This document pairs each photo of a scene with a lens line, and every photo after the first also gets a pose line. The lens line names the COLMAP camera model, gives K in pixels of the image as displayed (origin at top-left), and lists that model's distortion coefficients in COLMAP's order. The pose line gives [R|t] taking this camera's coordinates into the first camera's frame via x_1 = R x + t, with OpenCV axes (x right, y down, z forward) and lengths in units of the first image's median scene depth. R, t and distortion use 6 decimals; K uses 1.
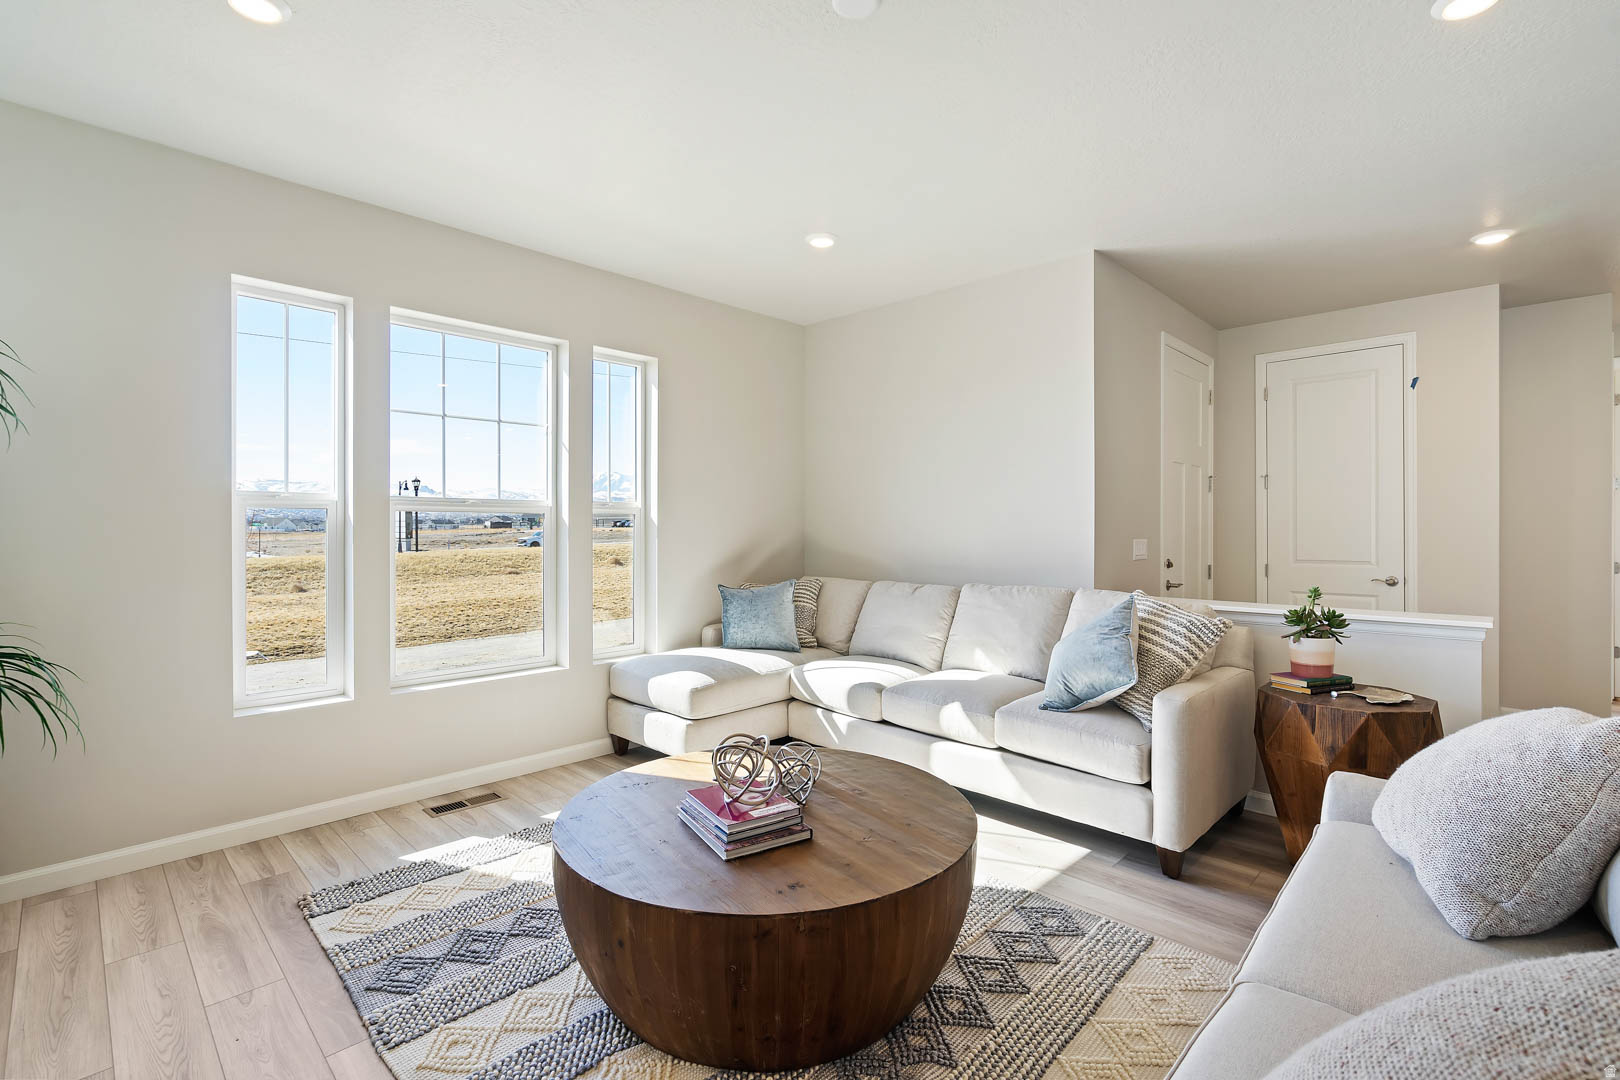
lens RADIAL K [[734.6, 0, 819.9], [0, 734.6, 524.5], [0, 0, 1]] dist [0.001182, 0.000199]
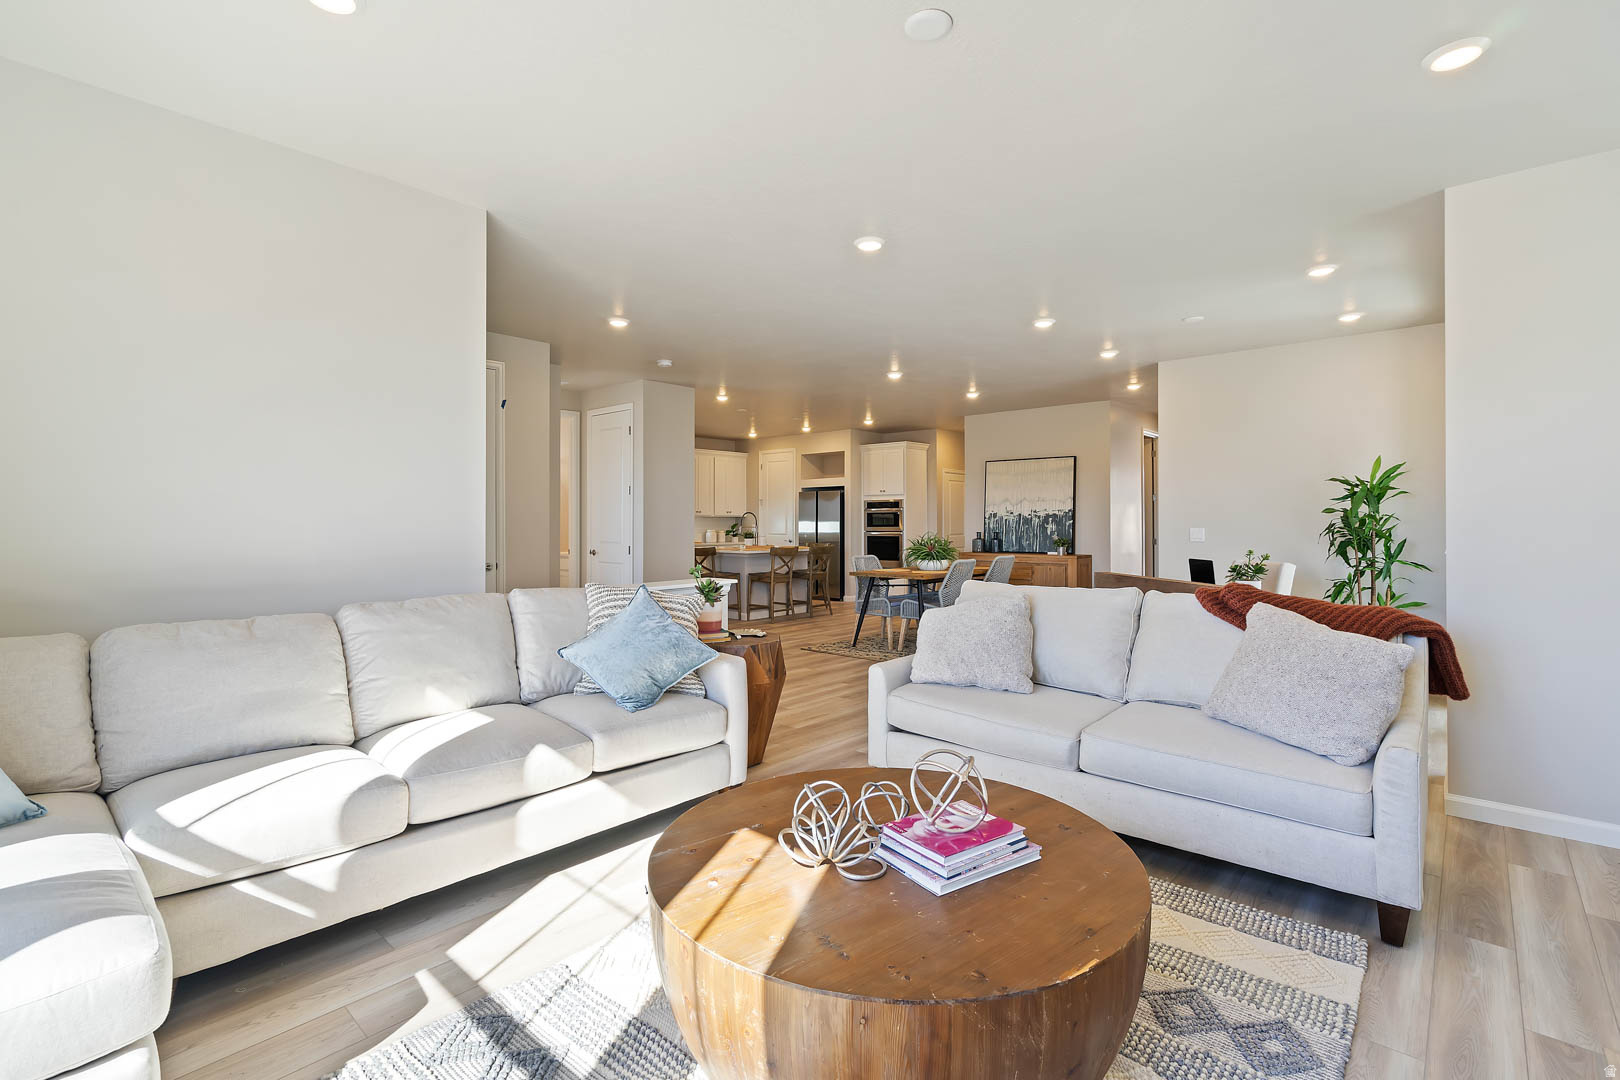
lens RADIAL K [[734.6, 0, 819.9], [0, 734.6, 524.5], [0, 0, 1]] dist [0.001182, 0.000199]
pose [[-0.047100, 0.003590, 0.998884, -0.599636], [-0.006284, 0.999973, -0.003890, 0.011062], [-0.998870, -0.006460, -0.047076, 0.737639]]
